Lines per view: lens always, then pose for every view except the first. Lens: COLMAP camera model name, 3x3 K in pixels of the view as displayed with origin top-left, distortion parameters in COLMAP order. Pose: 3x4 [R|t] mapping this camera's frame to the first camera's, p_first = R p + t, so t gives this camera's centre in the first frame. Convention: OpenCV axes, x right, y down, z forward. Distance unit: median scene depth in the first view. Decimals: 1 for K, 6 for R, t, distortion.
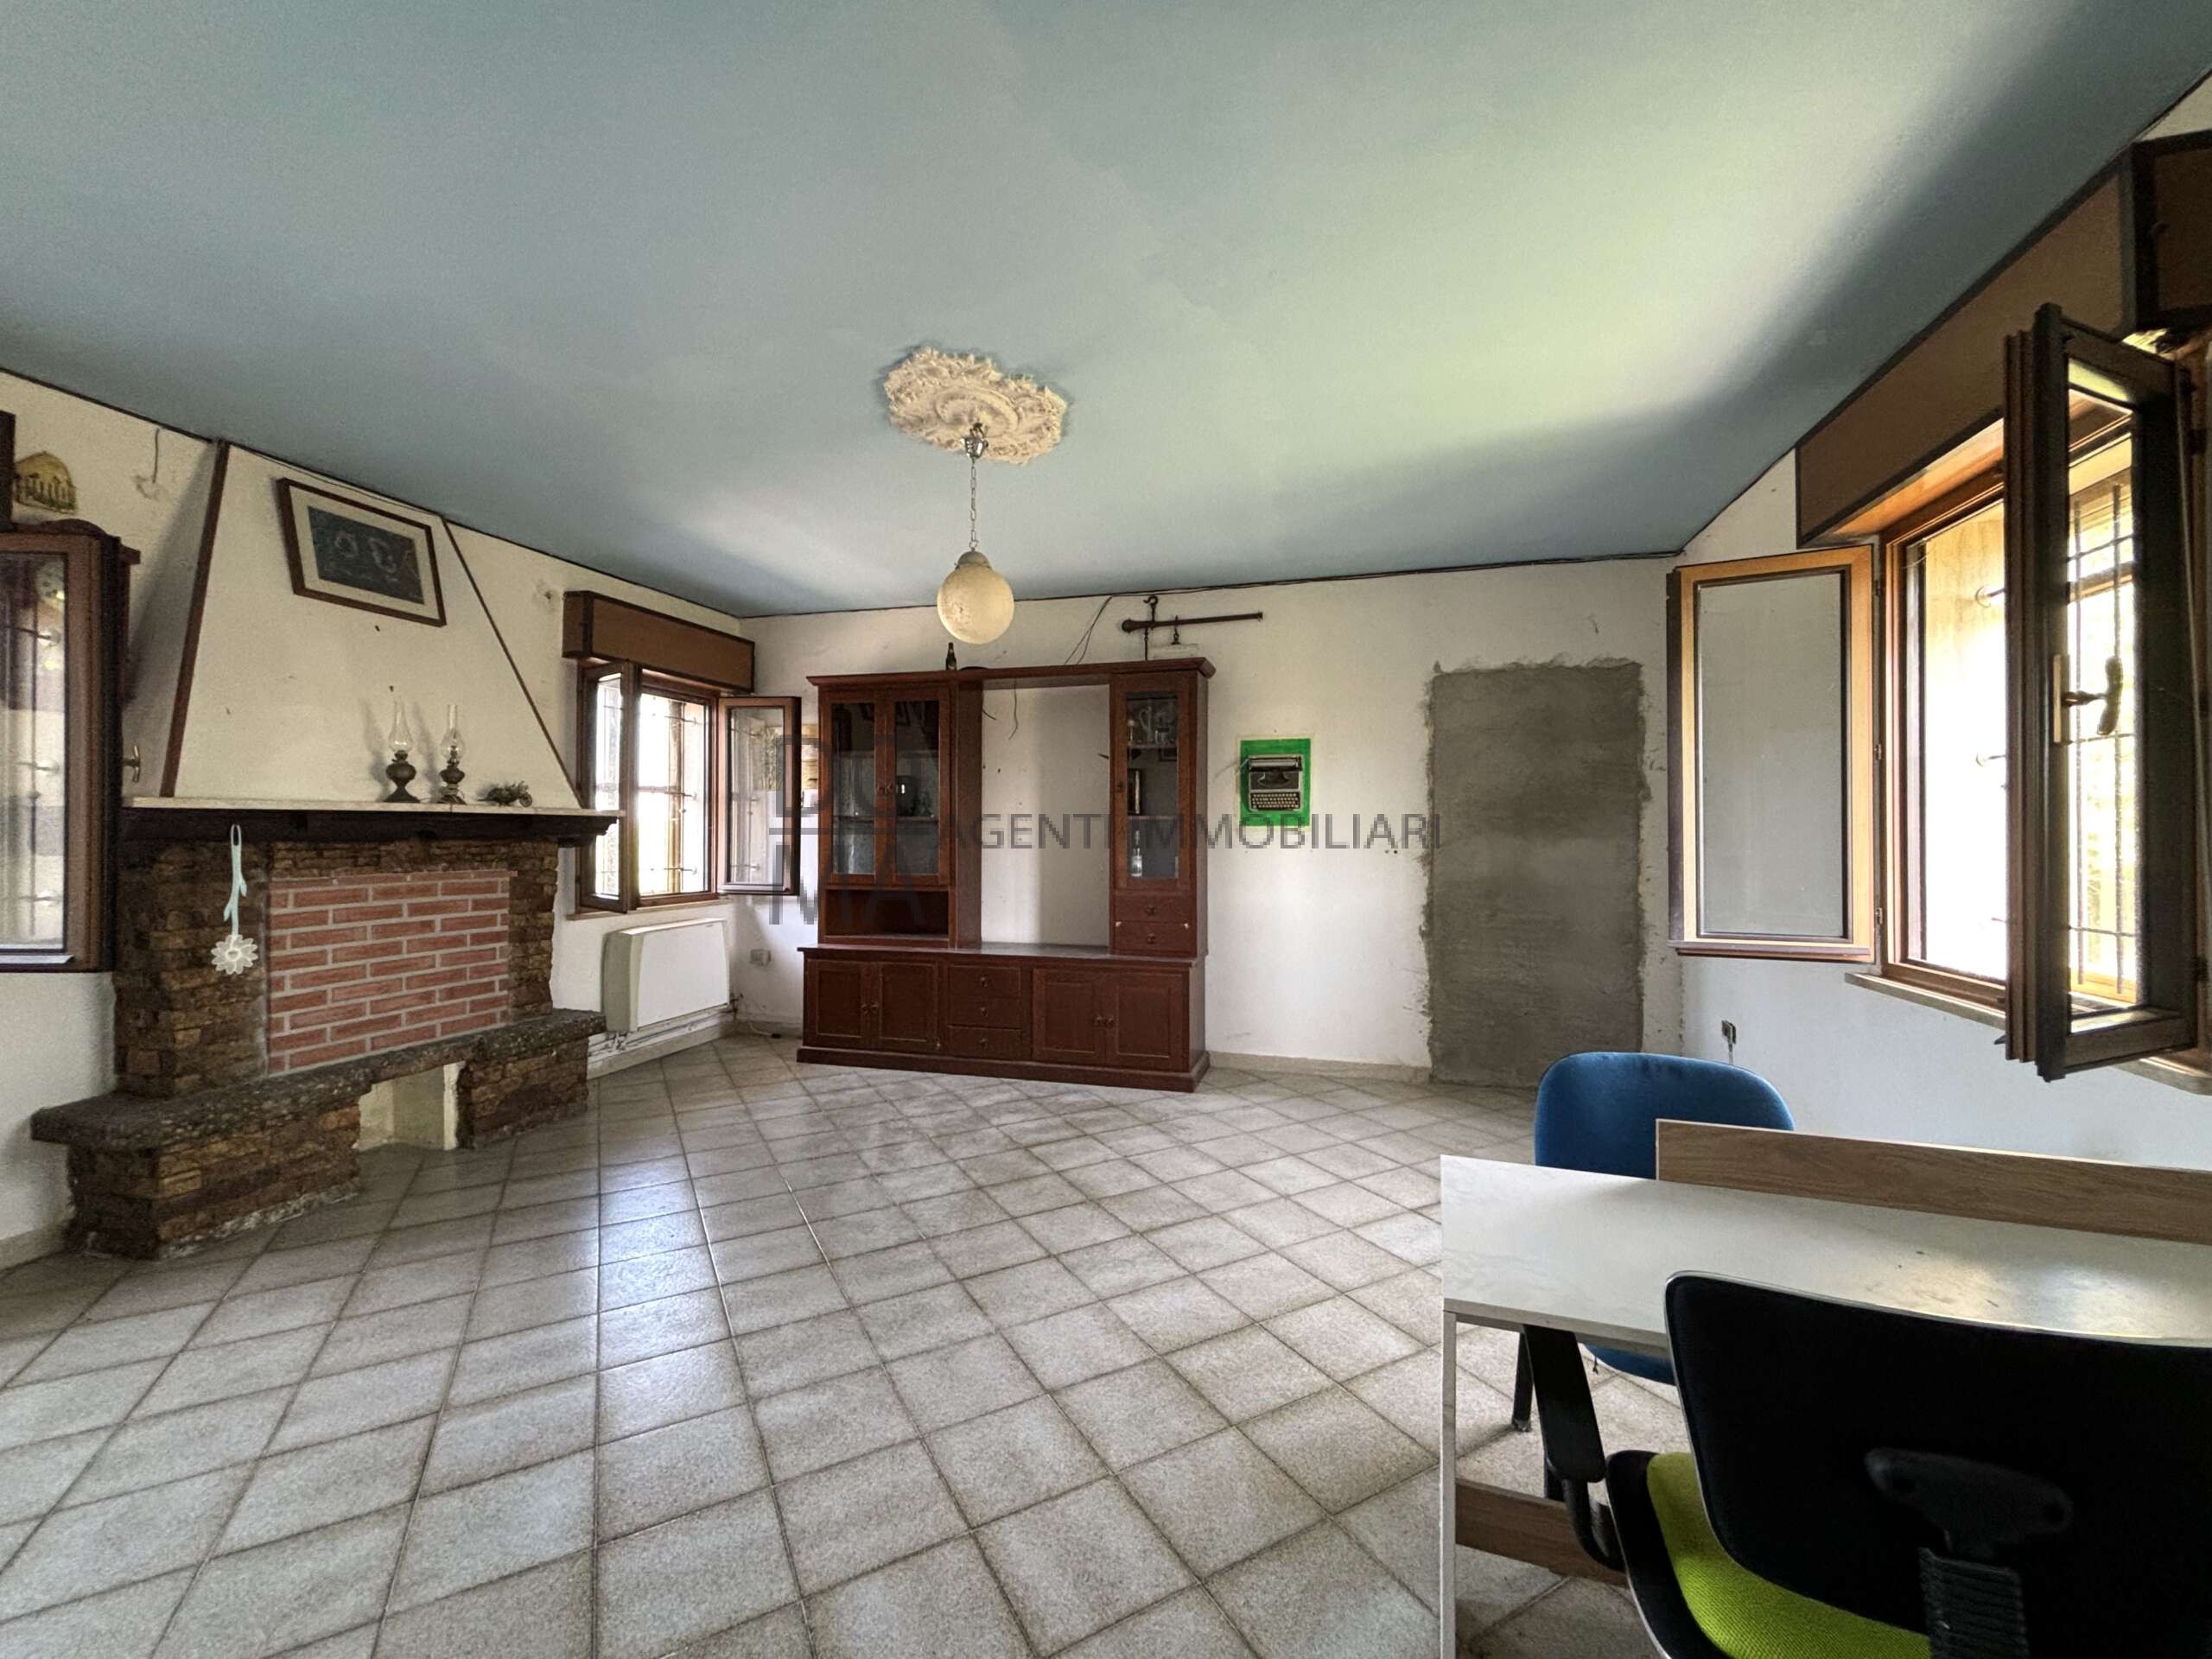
lens RADIAL K [[891.7, 0, 1108.1], [0, 891.7, 831.2], [0, 0, 1]] dist [0.000913, -0.000324]
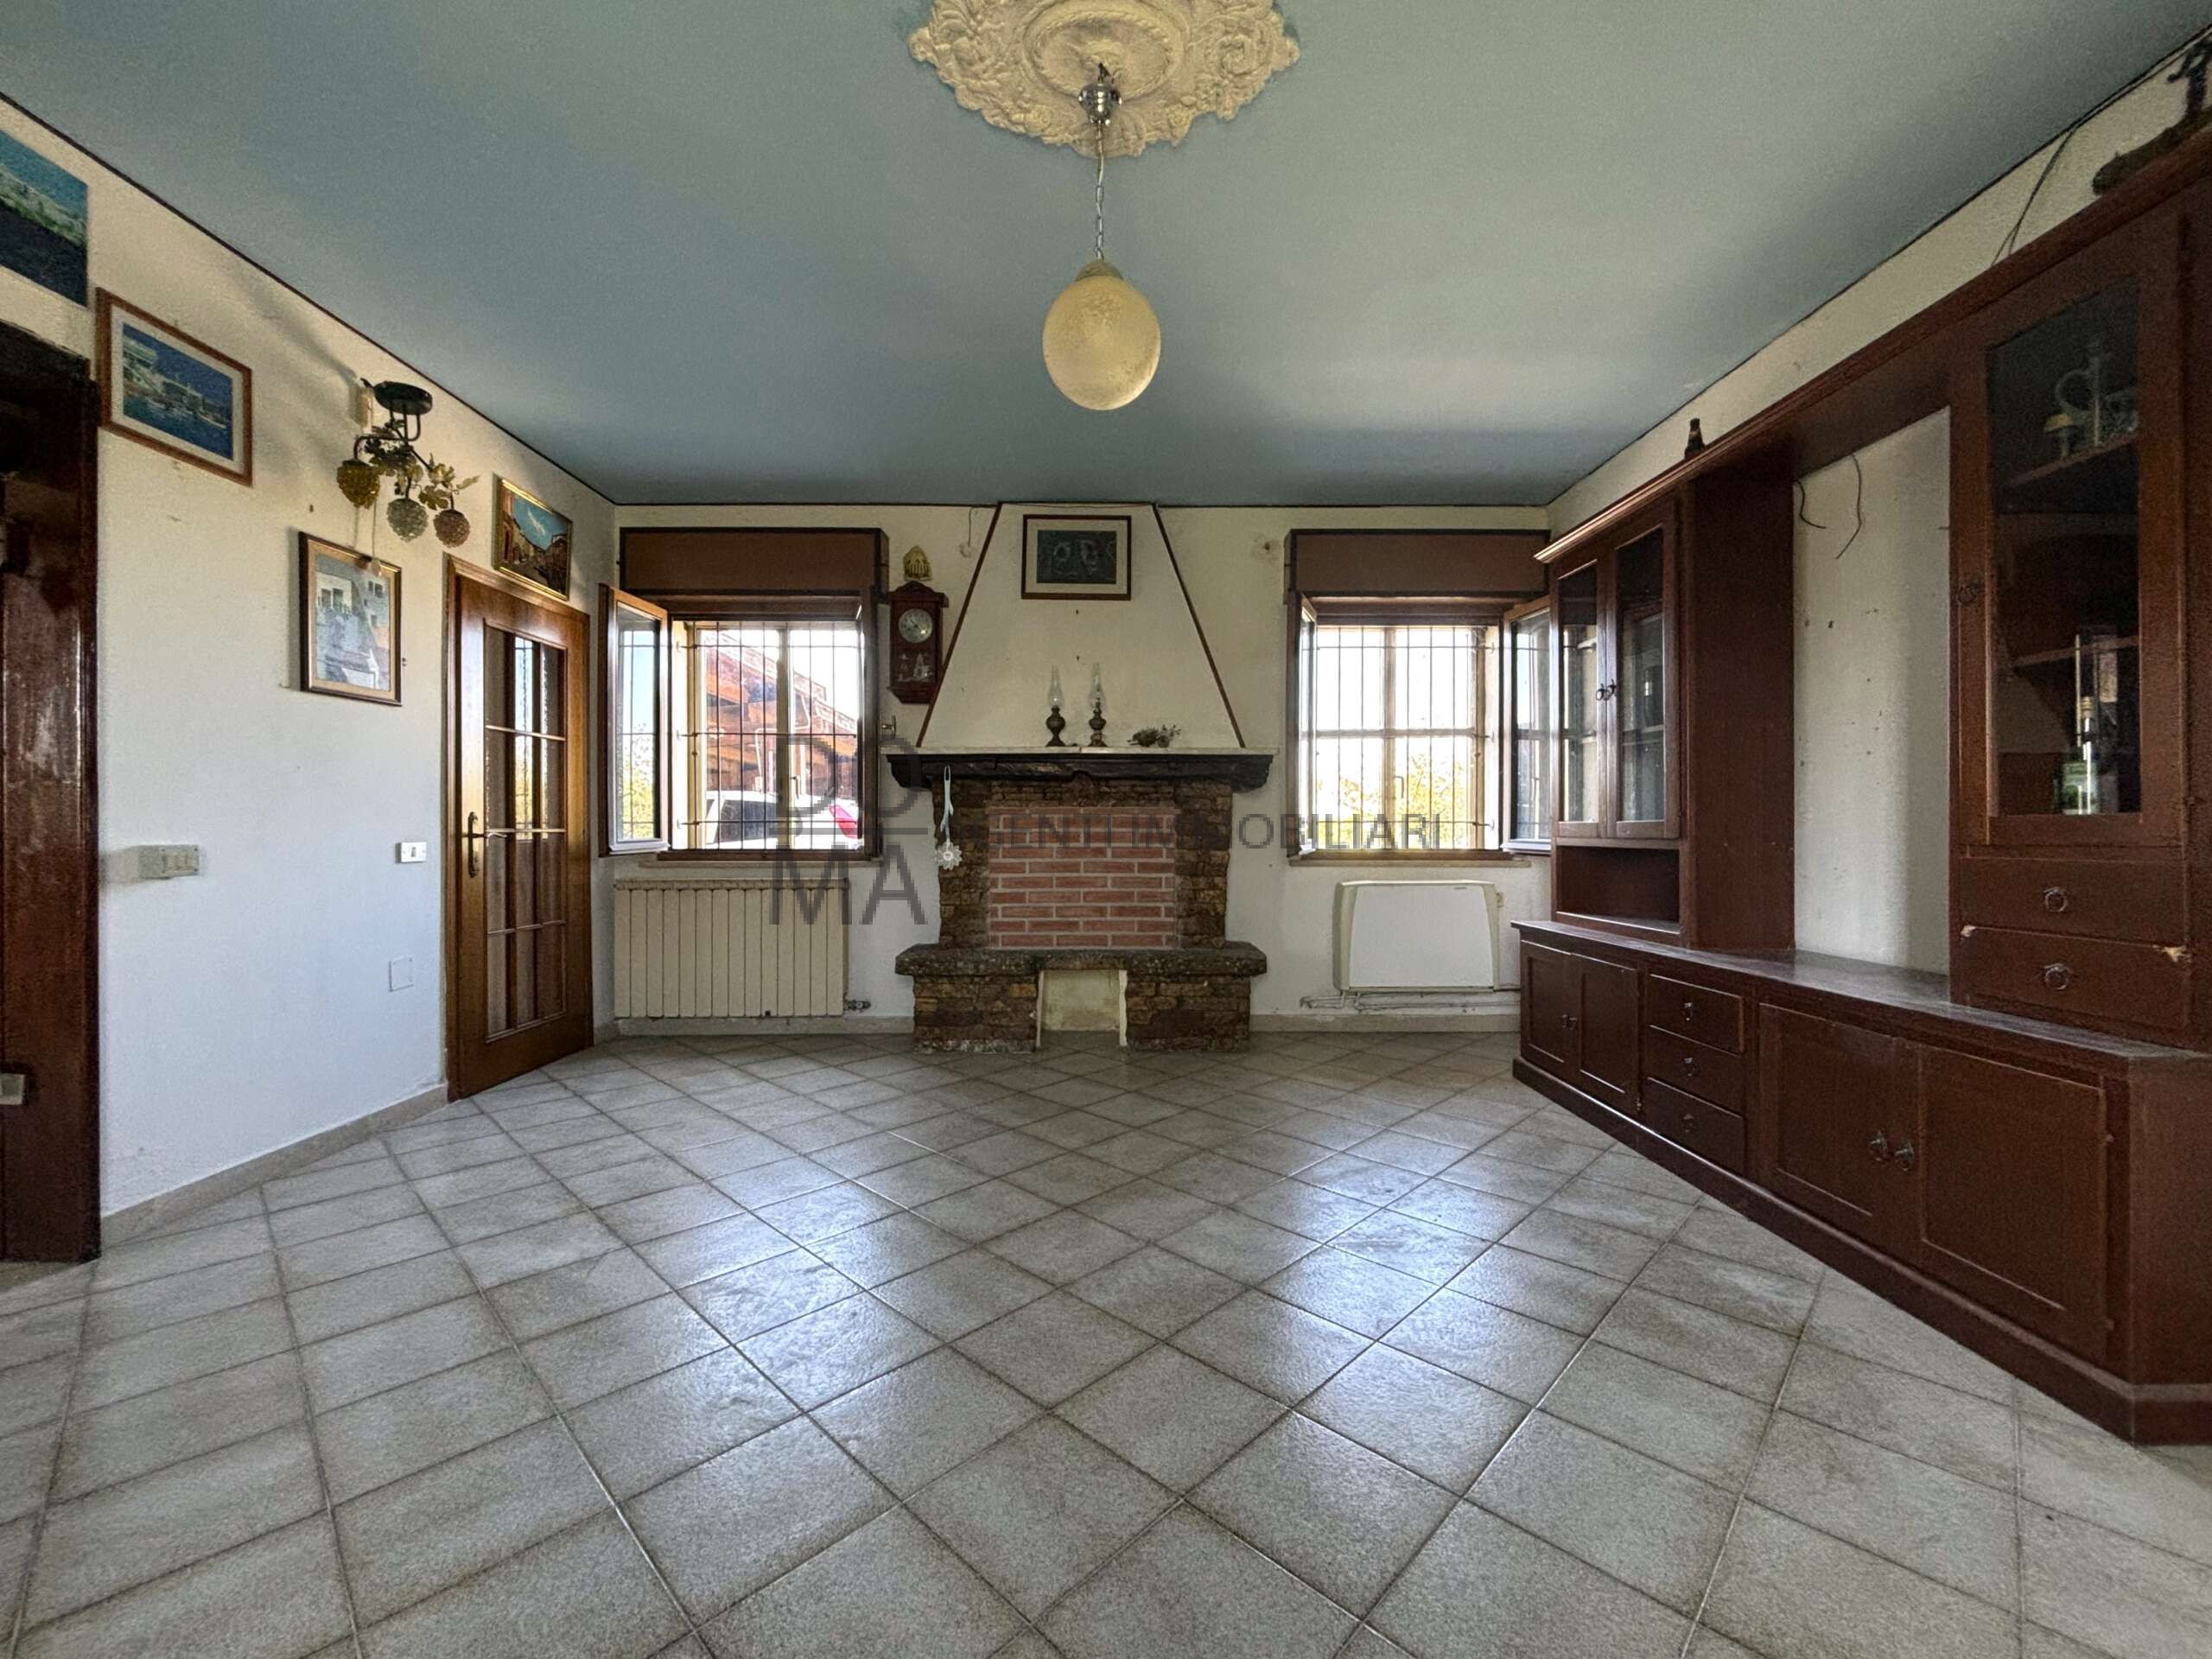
lens RADIAL K [[887.6, 0, 1100.8], [0, 887.6, 834.9], [0, 0, 1]] dist [0.004261, -0.002467]
pose [[0.287162, 0.007638, -0.957852, 0.371350], [0.000306, 0.999967, 0.008065, 0.073203], [0.957882, -0.002609, 0.287150, 0.650752]]
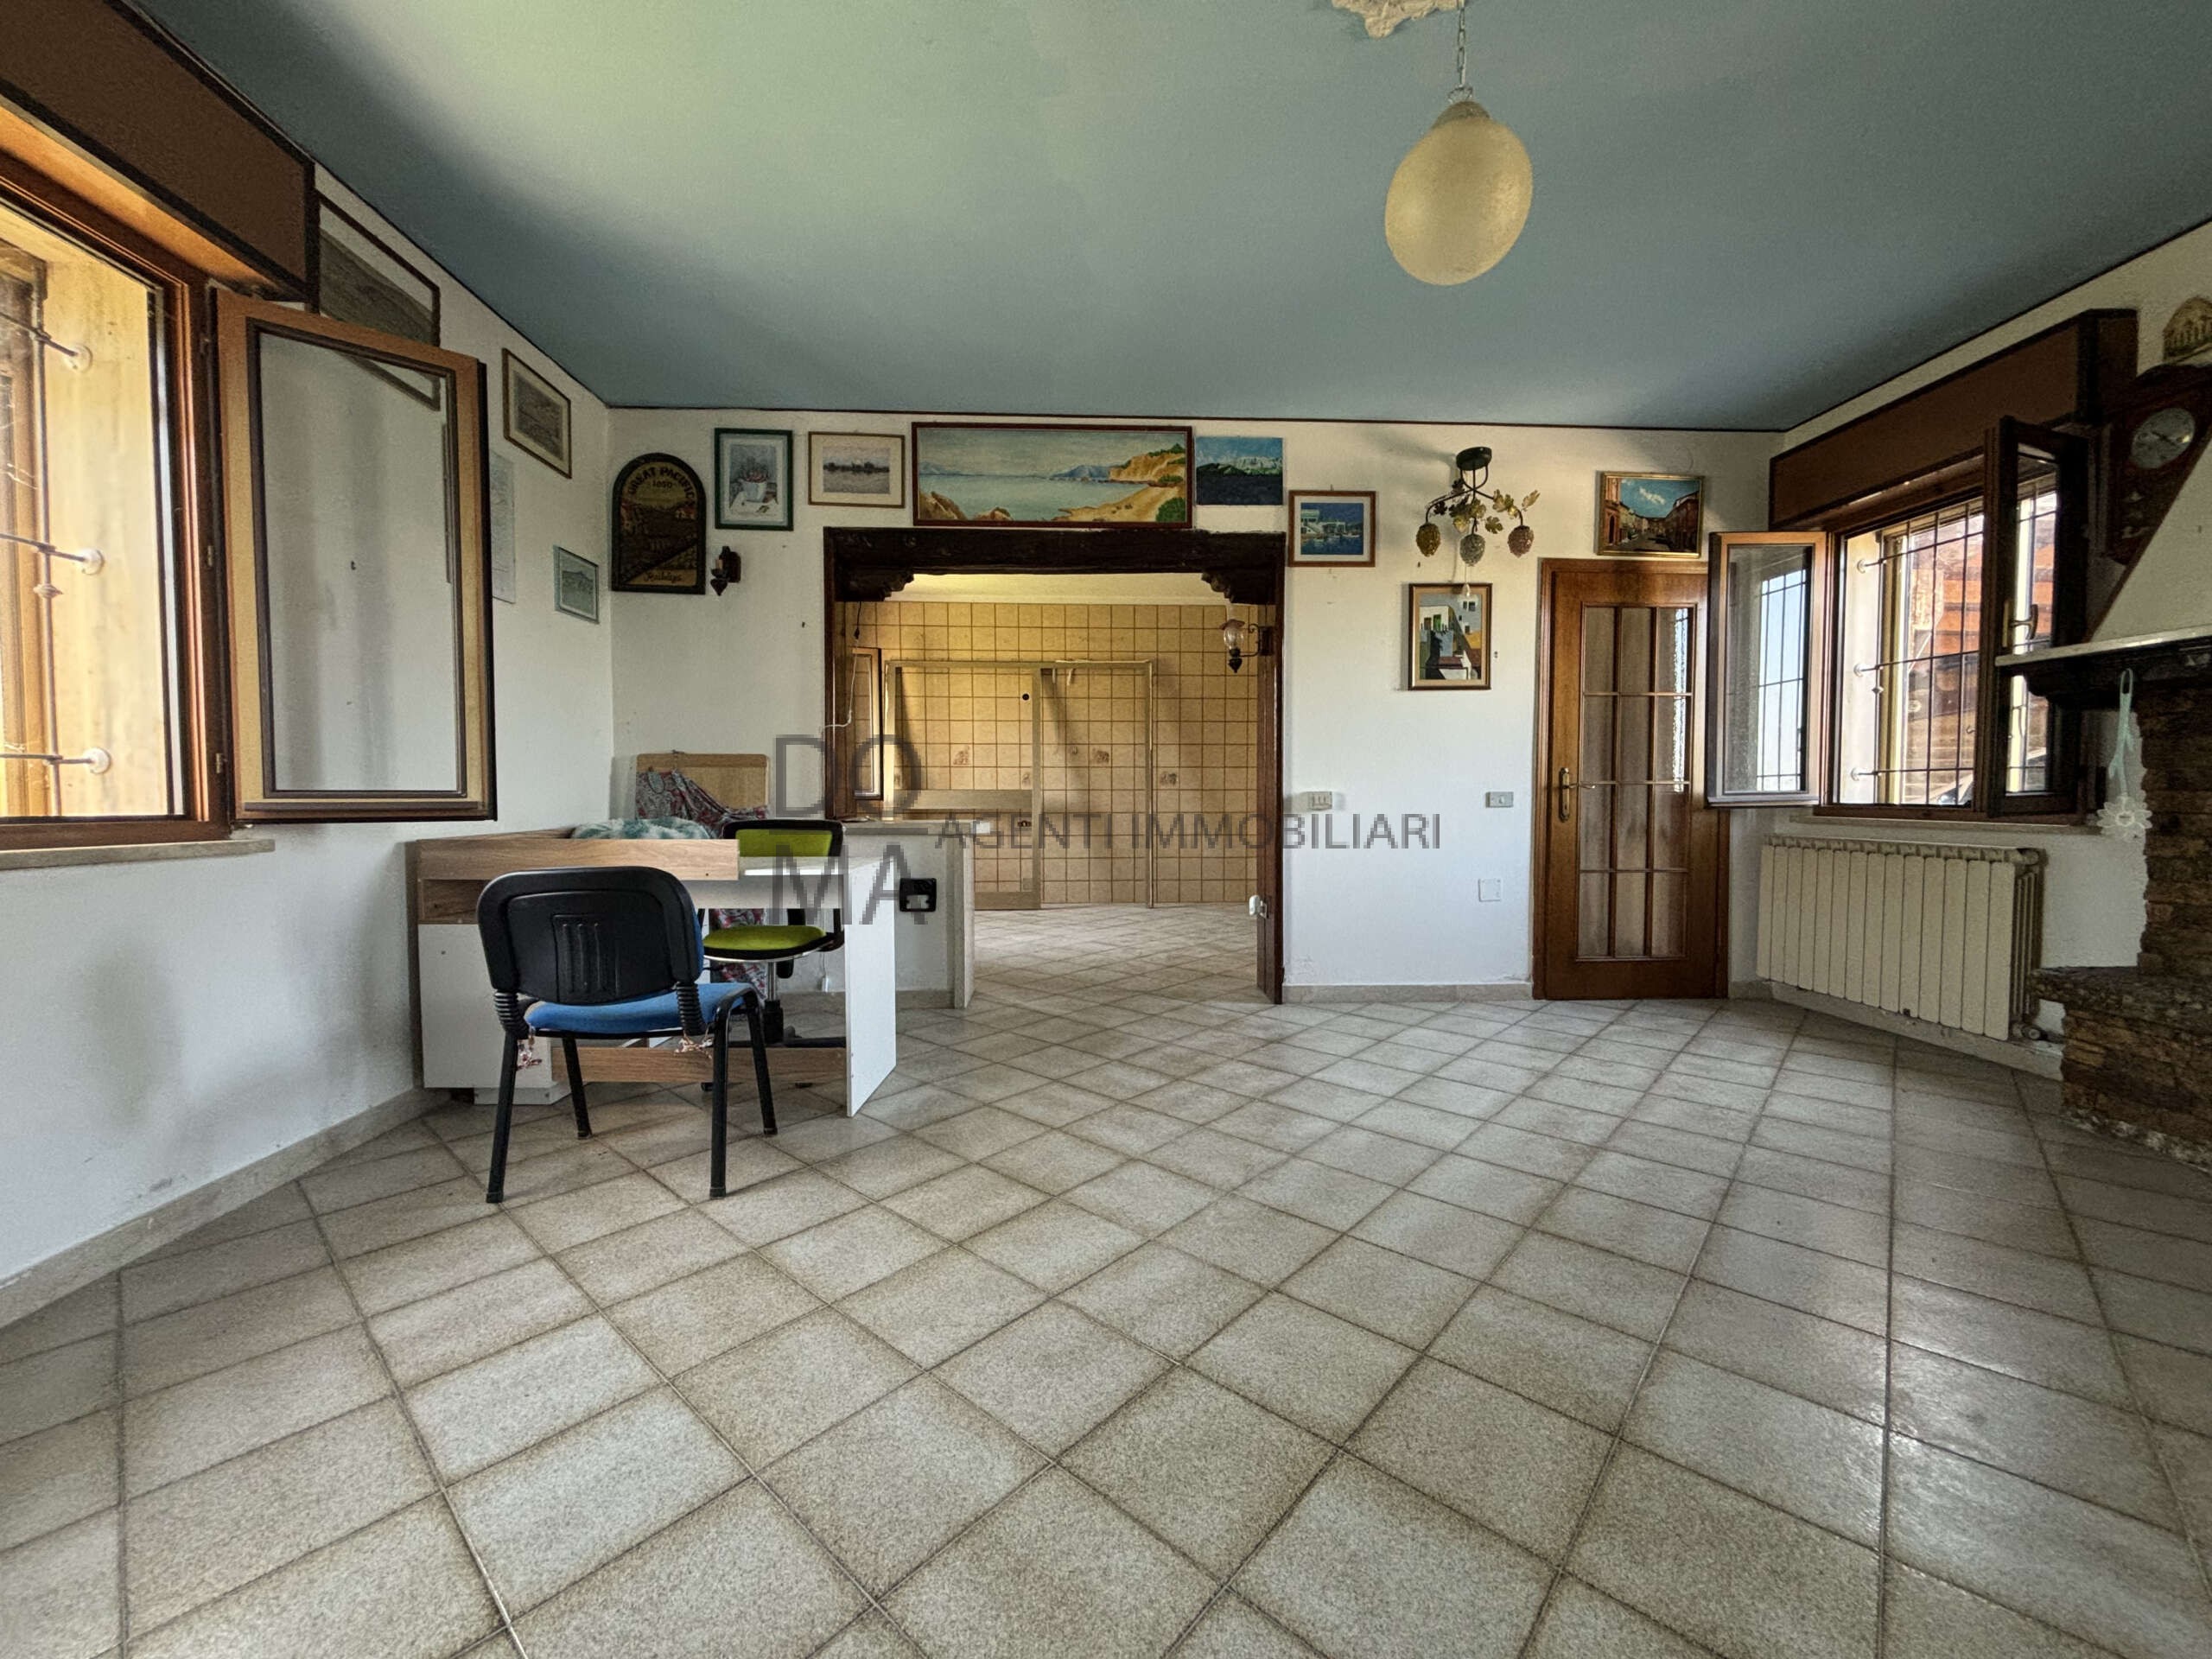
lens RADIAL K [[892.5, 0, 1137.3], [0, 892.5, 835.7], [0, 0, 1]] dist [0.000646, -0.000198]
pose [[-0.933654, 0.022075, -0.357495, 0.191508], [0.003857, 0.998661, 0.051592, 0.083074], [0.358155, 0.046790, -0.932489, 1.168199]]
